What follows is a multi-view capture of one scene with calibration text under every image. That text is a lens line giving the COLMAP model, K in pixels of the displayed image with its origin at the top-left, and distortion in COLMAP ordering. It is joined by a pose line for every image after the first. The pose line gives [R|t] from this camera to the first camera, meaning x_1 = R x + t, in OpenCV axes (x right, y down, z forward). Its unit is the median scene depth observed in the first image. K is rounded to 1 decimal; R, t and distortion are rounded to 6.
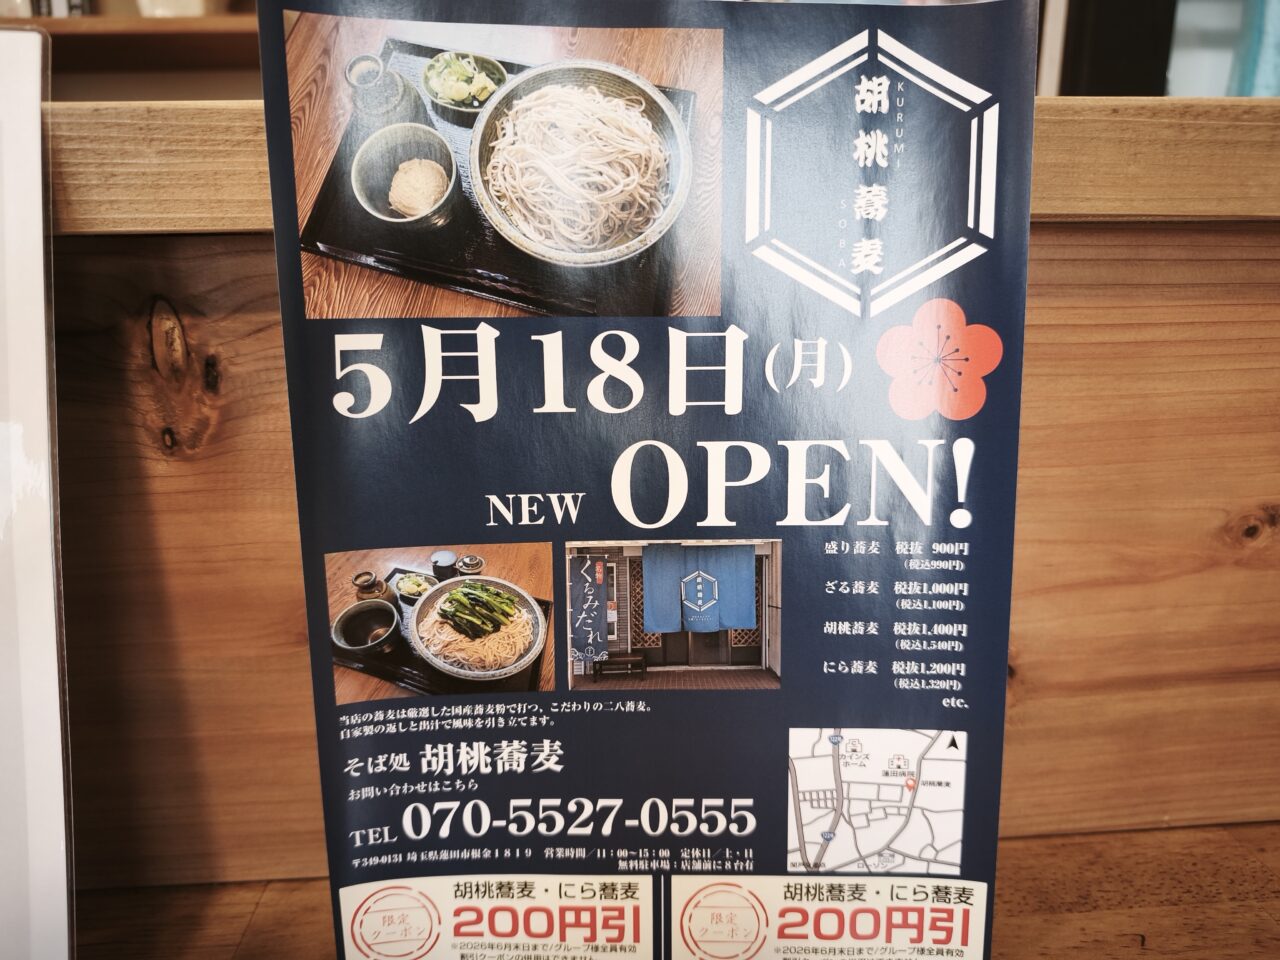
lens RADIAL K [[838.9, 0, 640.0], [0, 838.9, 480.0], [0, 0, 1]] dist [0.002441, -0.002159]
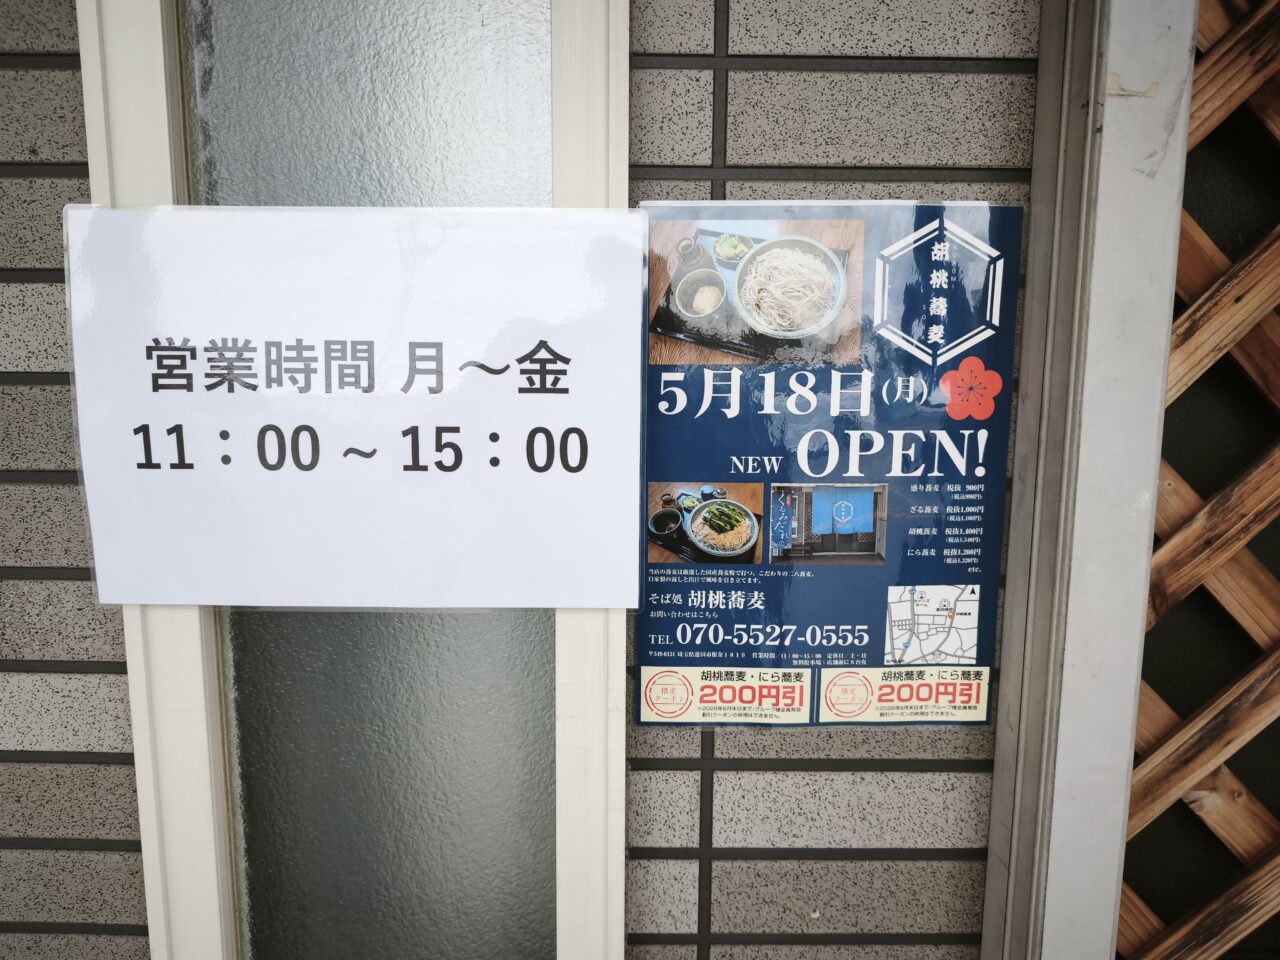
lens RADIAL K [[851.9, 0, 635.3], [0, 851.9, 498.6], [0, 0, 1]] dist [0.128411, -0.001616]
pose [[0.961250, 0.050522, -0.271009, 0.141472], [-0.050576, 0.998697, 0.006791, 0.112938], [0.270999, 0.007179, 0.962553, -0.943611]]
